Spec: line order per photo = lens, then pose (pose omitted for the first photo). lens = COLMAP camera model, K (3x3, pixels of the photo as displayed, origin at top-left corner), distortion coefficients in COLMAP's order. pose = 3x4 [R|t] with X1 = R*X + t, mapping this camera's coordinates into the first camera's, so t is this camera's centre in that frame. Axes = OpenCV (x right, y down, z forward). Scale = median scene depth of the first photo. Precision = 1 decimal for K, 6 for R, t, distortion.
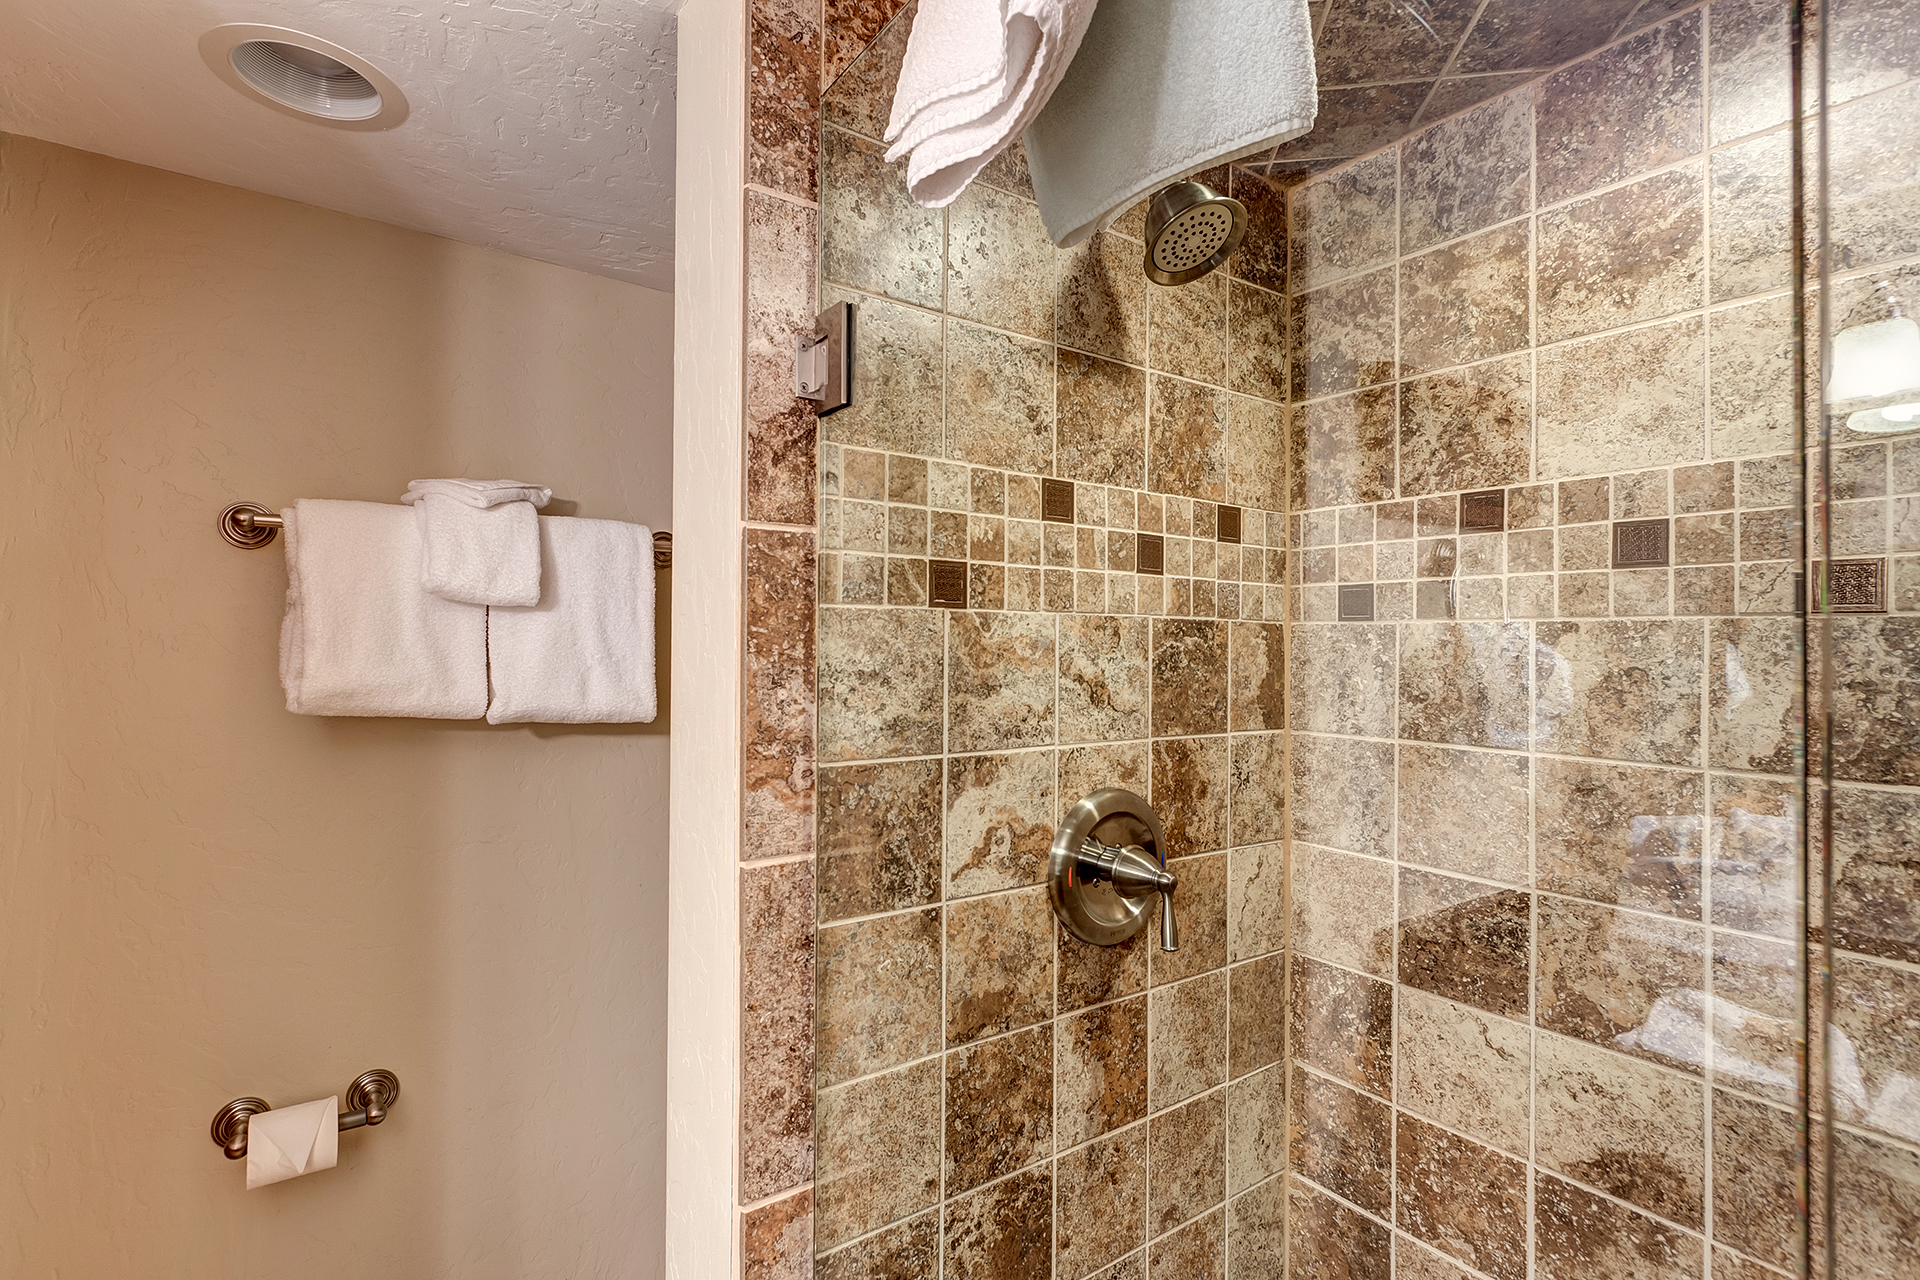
lens RADIAL K [[903.3, 0, 946.5], [0, 903.3, 634.3], [0, 0, 1]] dist [-0.000613, -0.000255]
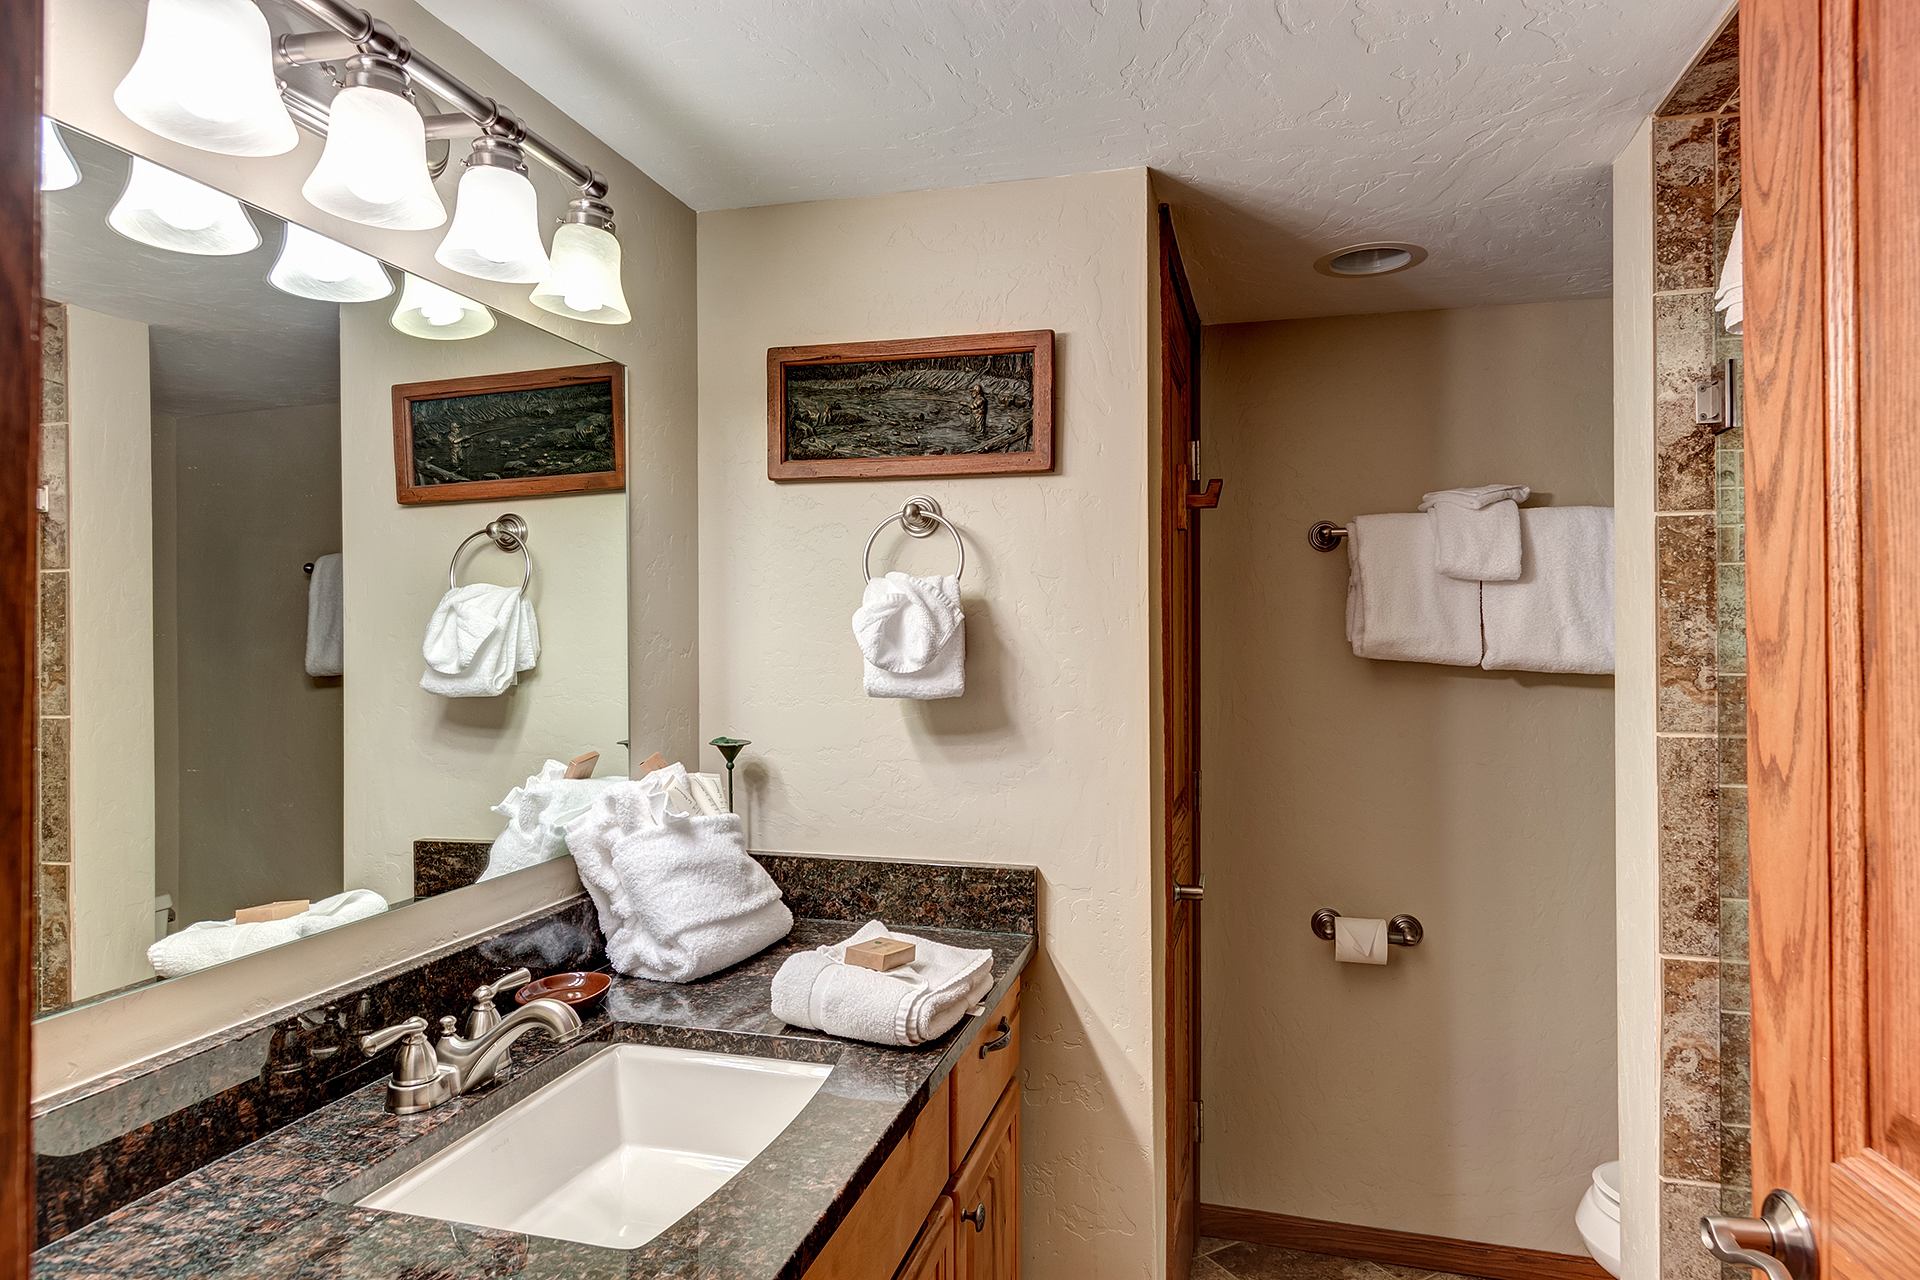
lens RADIAL K [[1118.5, 0, 950.4], [0, 1118.5, 632.4], [0, 0, 1]] dist [0.008550, -0.002089]
pose [[0.625317, -0.012762, -0.780267, 0.497597], [0.012992, 0.999898, -0.005942, 0.073754], [0.780263, -0.006421, 0.625419, -1.103229]]
